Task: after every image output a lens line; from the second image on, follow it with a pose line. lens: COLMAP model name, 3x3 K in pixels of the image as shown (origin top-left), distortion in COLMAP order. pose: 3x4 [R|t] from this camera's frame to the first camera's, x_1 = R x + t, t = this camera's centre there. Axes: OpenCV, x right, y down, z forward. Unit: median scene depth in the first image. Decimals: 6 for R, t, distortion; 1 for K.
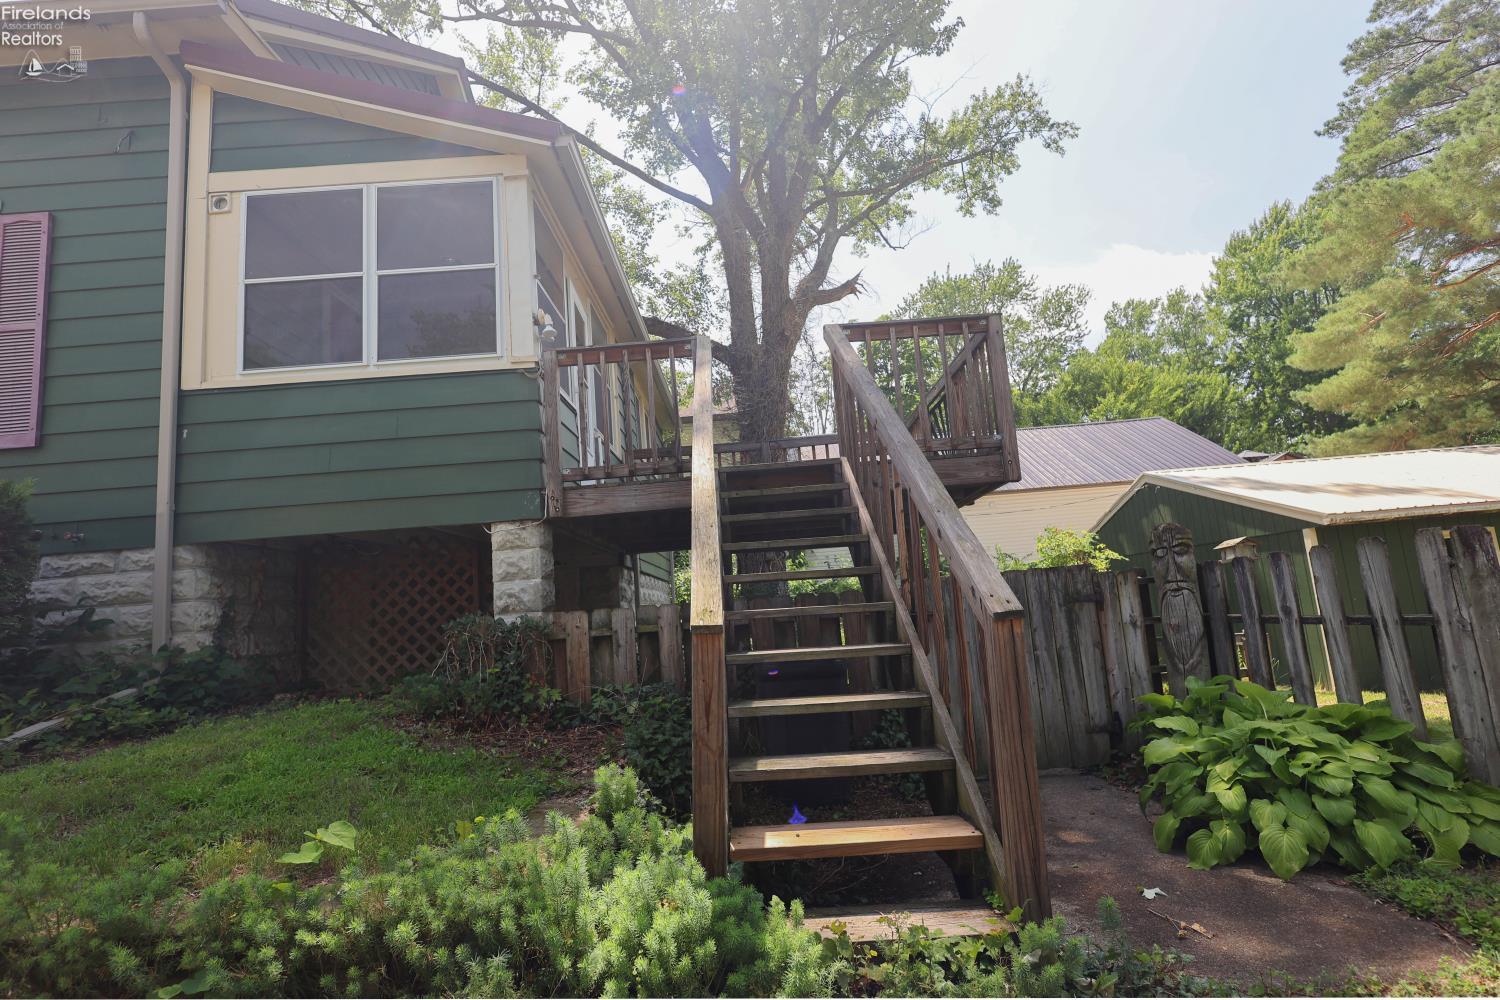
lens RADIAL K [[691.3, 0, 745.7], [0, 691.3, 510.7], [0, 0, 1]] dist [-0.004254, 0.000234]
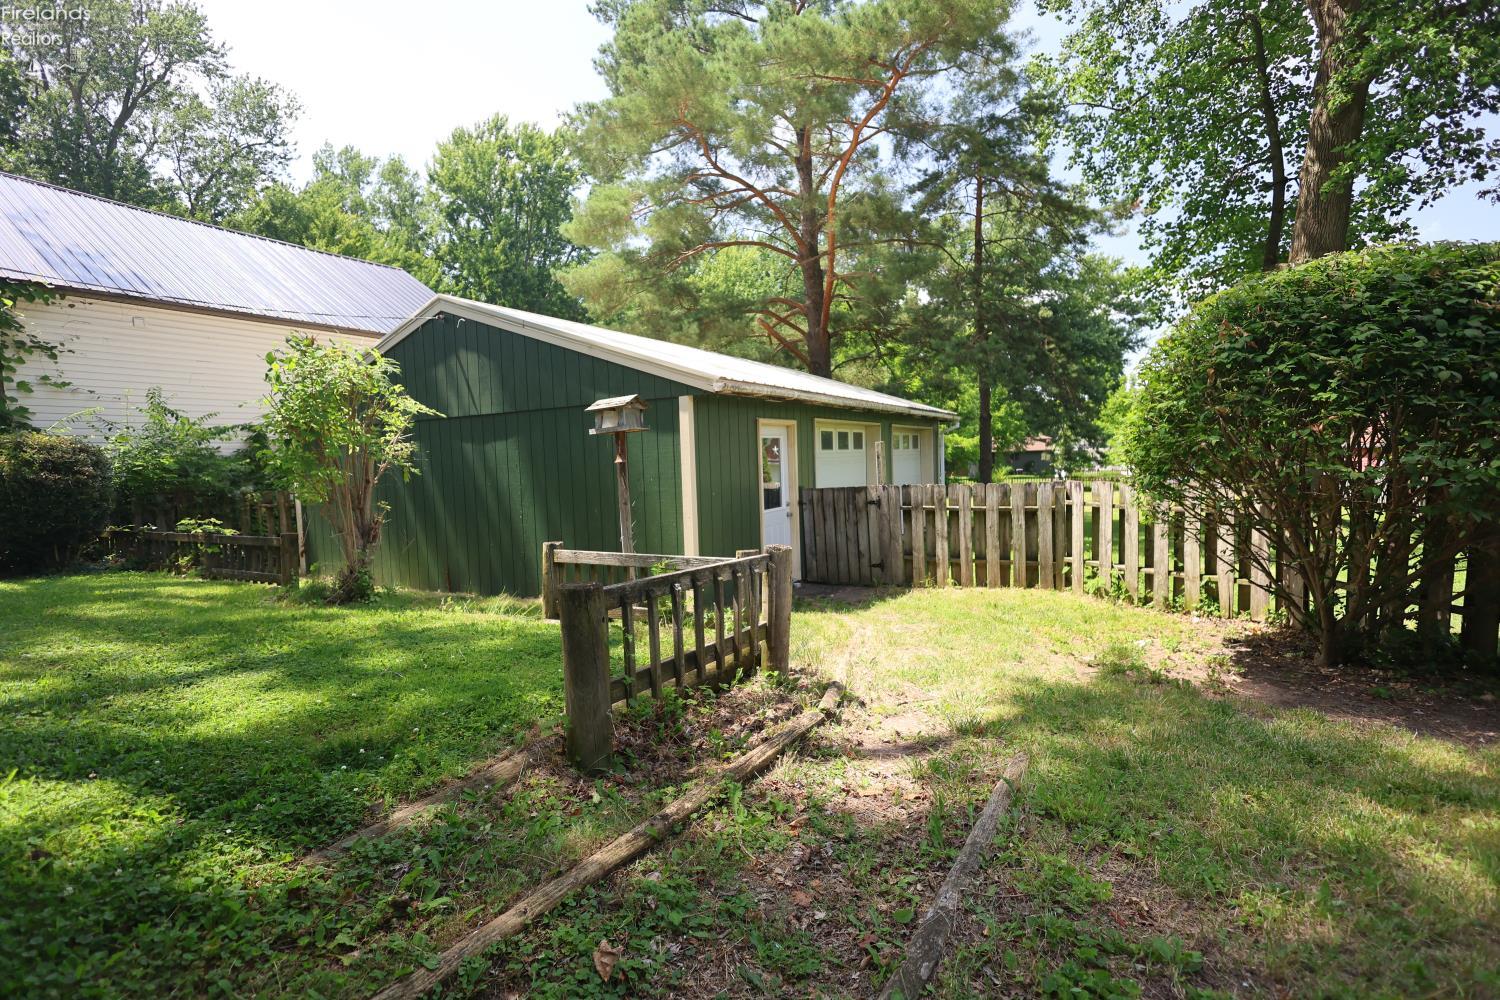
lens RADIAL K [[691.3, 0, 744.8], [0, 691.3, 503.2], [0, 0, 1]] dist [-0.004254, 0.000234]
pose [[0.474972, -0.001525, 0.880000, 0.038186], [-0.127392, 0.989346, 0.070474, 0.015107], [-0.870731, -0.145578, 0.469717, 0.111899]]
